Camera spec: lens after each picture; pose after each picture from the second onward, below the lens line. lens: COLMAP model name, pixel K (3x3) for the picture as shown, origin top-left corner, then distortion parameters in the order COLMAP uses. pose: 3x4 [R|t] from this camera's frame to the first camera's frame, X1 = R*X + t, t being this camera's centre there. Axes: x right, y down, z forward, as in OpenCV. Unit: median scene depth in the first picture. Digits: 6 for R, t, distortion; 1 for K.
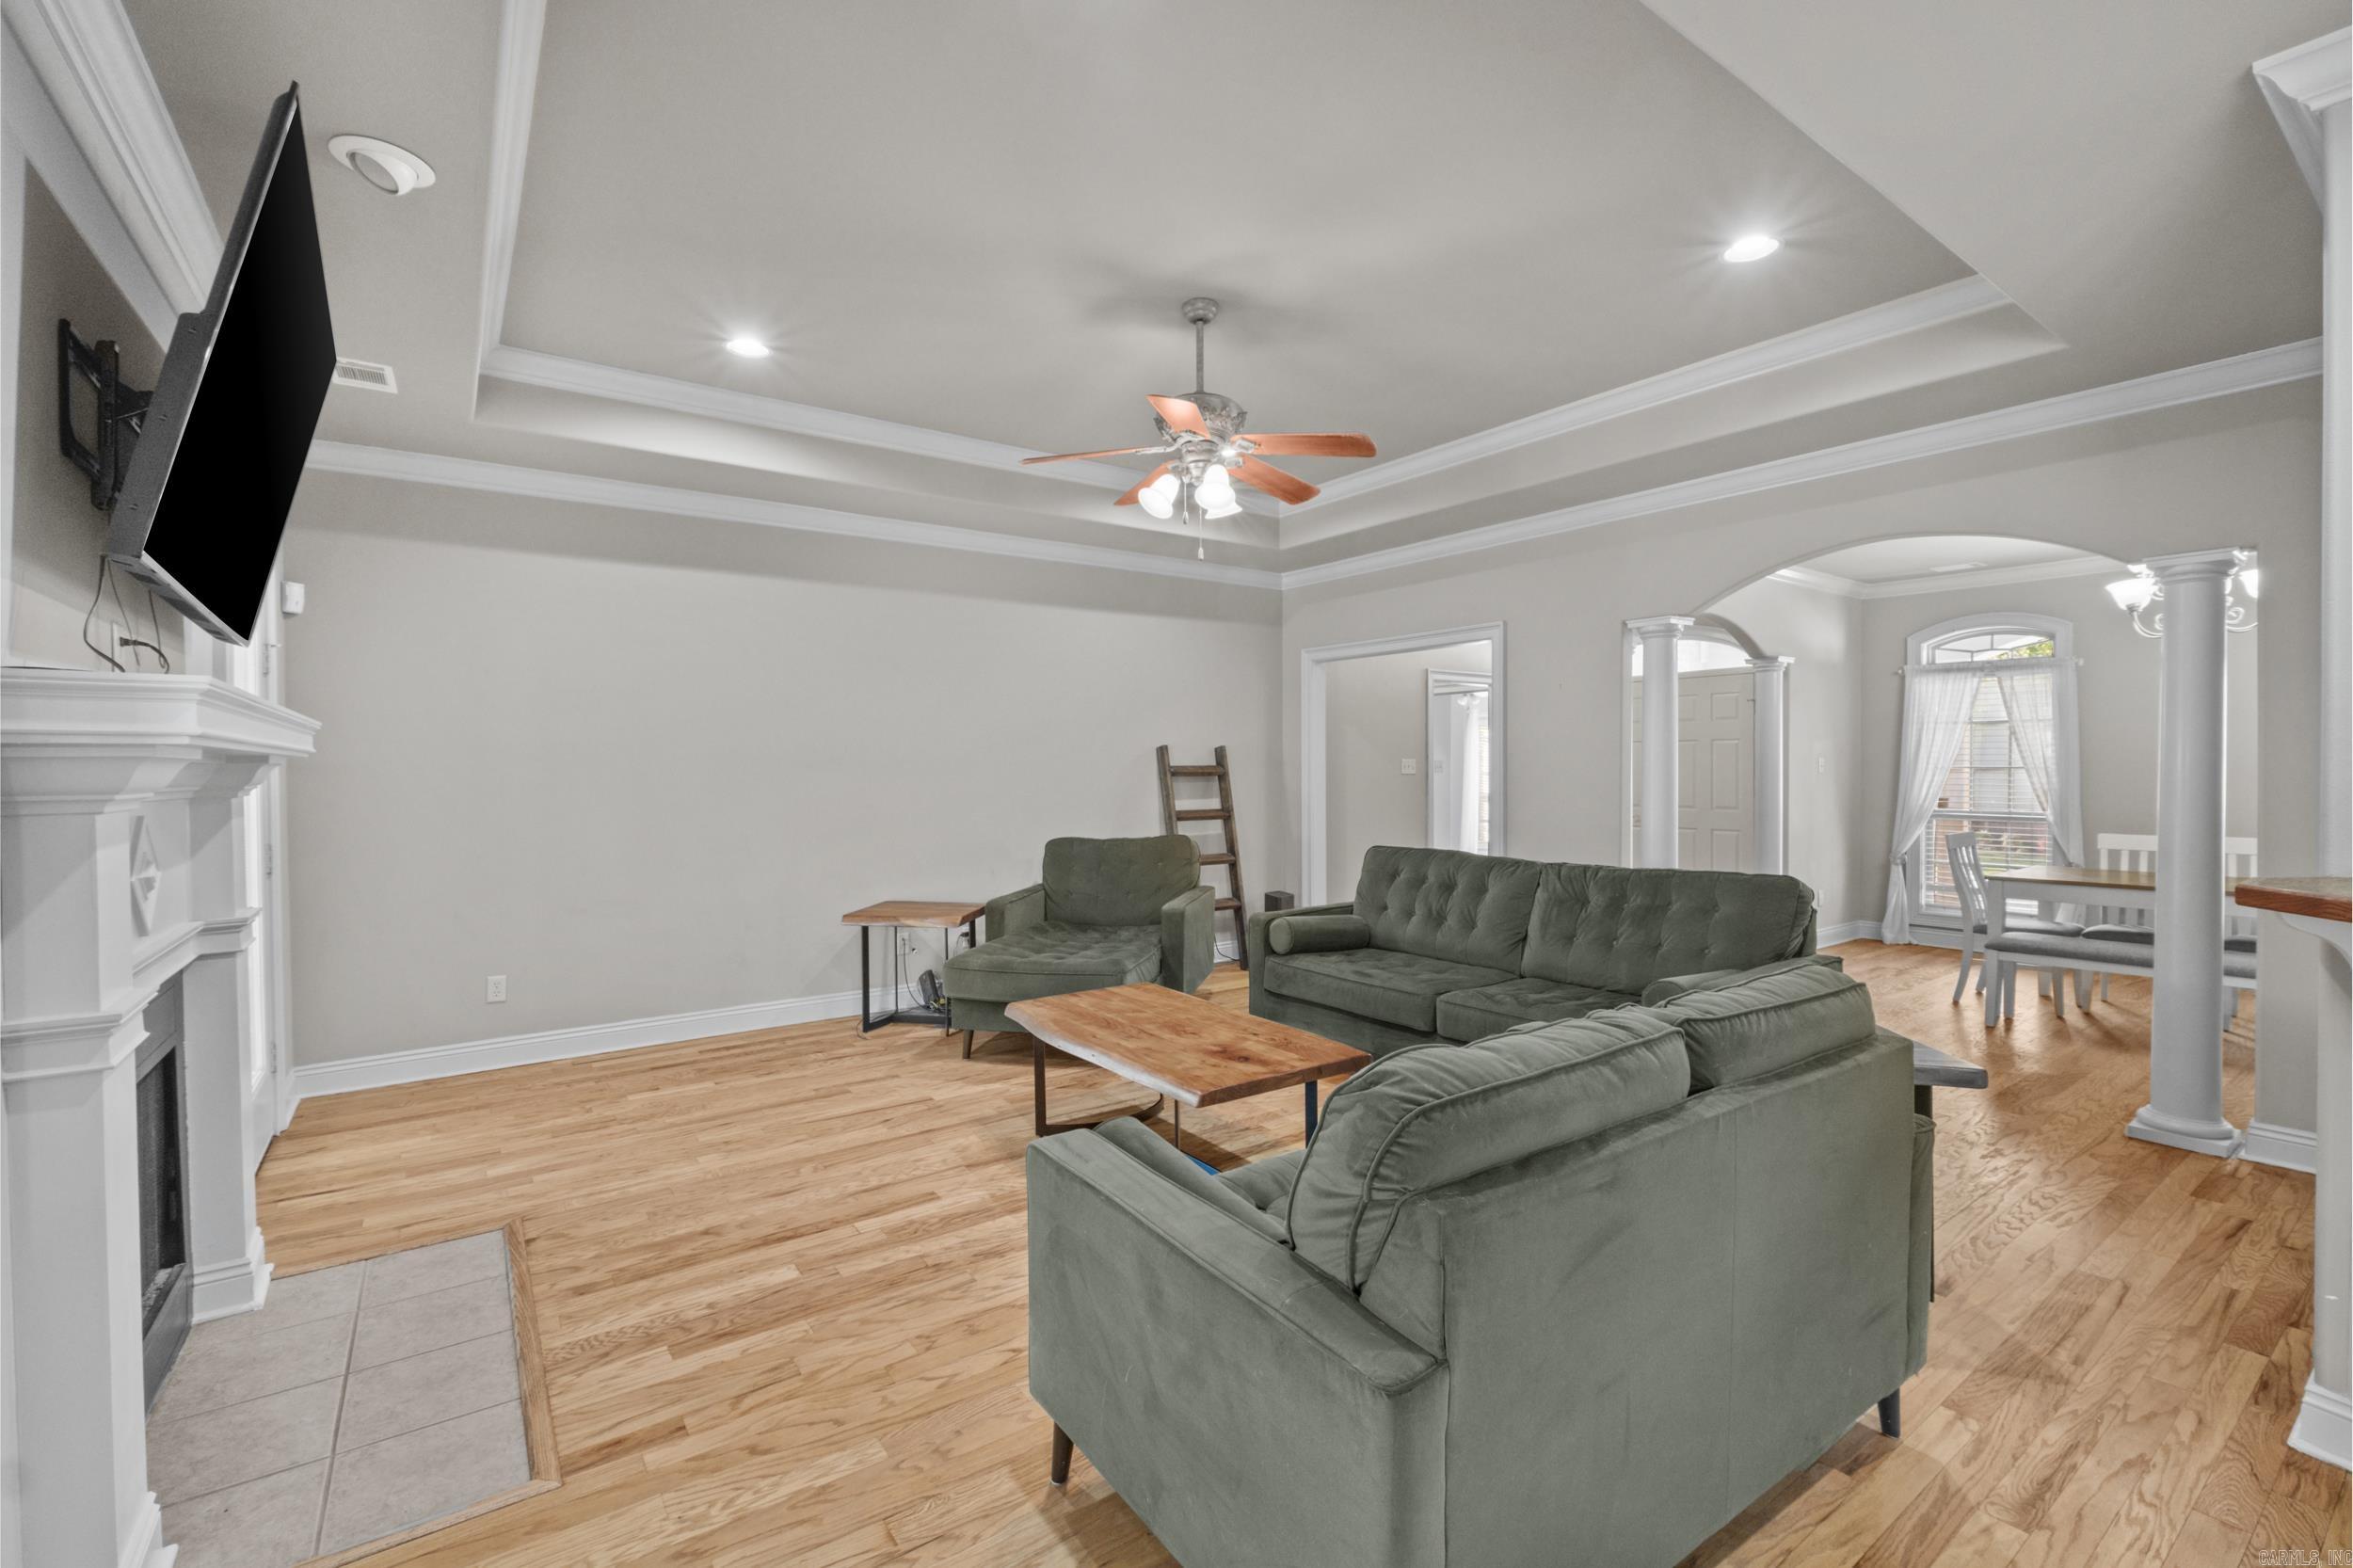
lens RADIAL K [[1028.8, 0, 1170.9], [0, 1028.8, 775.0], [0, 0, 1]] dist [-0.003333, -0.000685]
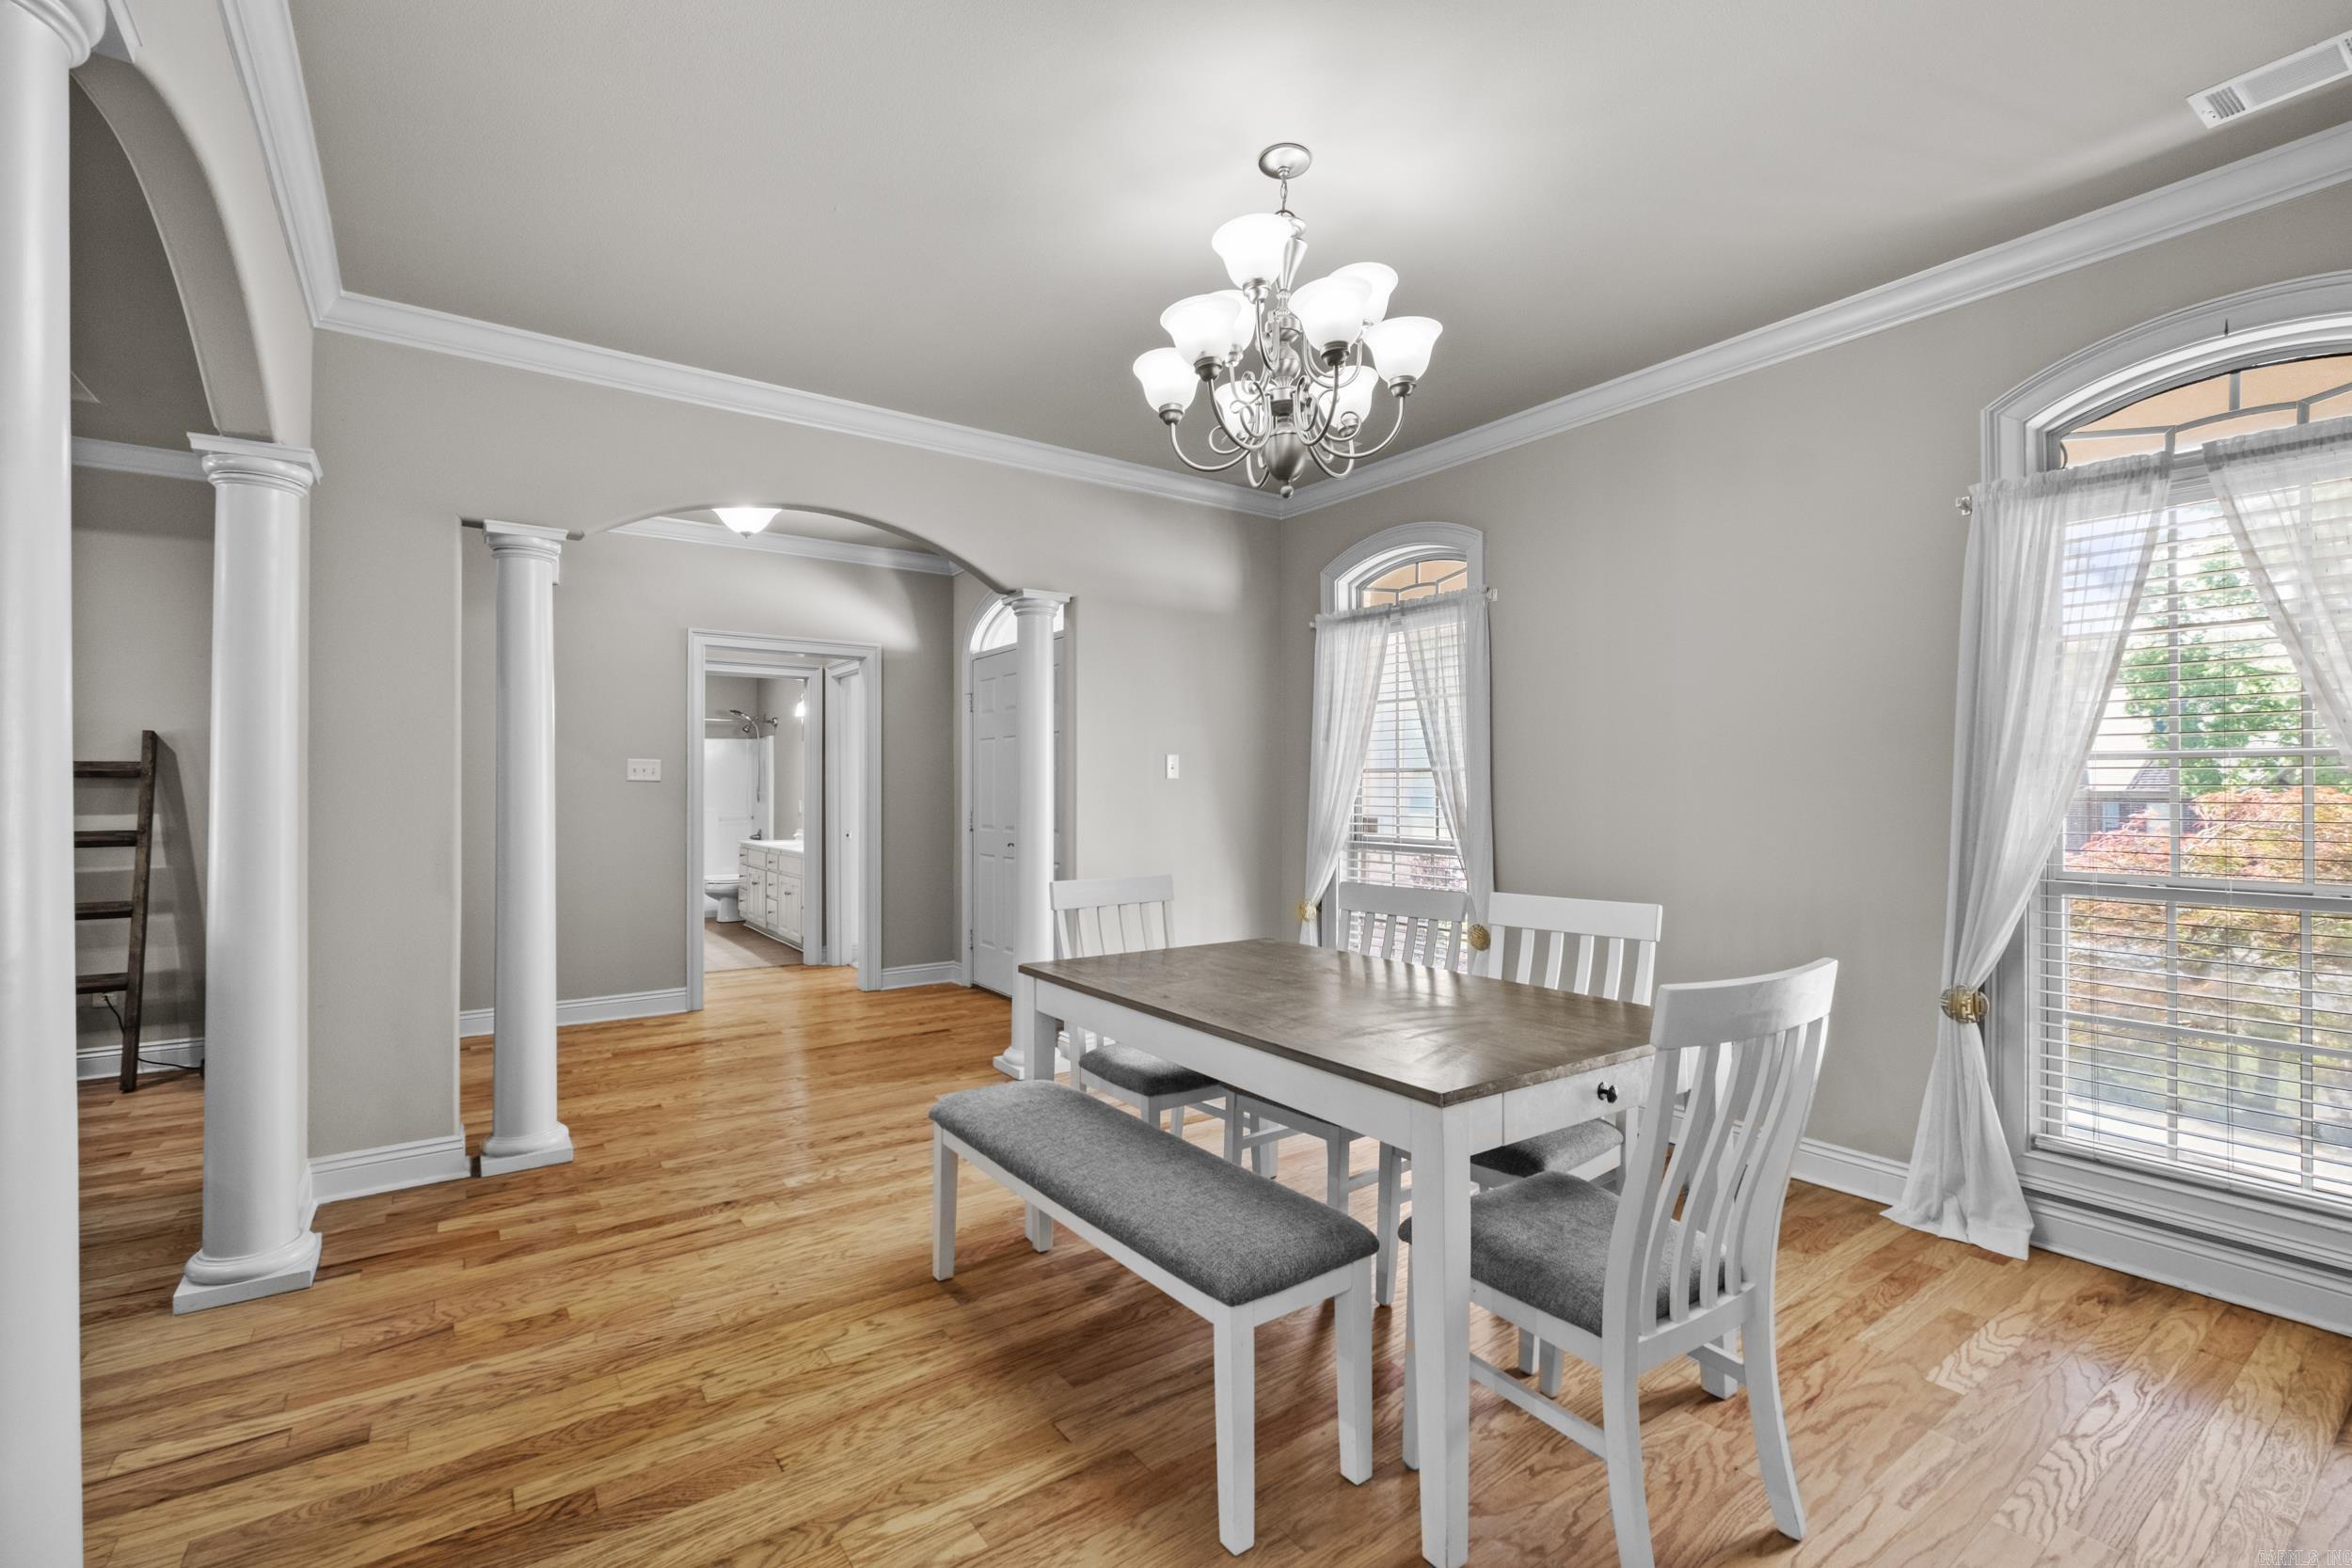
lens RADIAL K [[1028.3, 0, 1170.4], [0, 1028.3, 775.0], [0, 0, 1]] dist [-0.003333, -0.000685]
pose [[0.999986, 0.002295, 0.004736, 0.667386], [-0.002154, 0.999559, -0.029617, 0.016598], [-0.004802, 0.029606, 0.999550, 0.373793]]
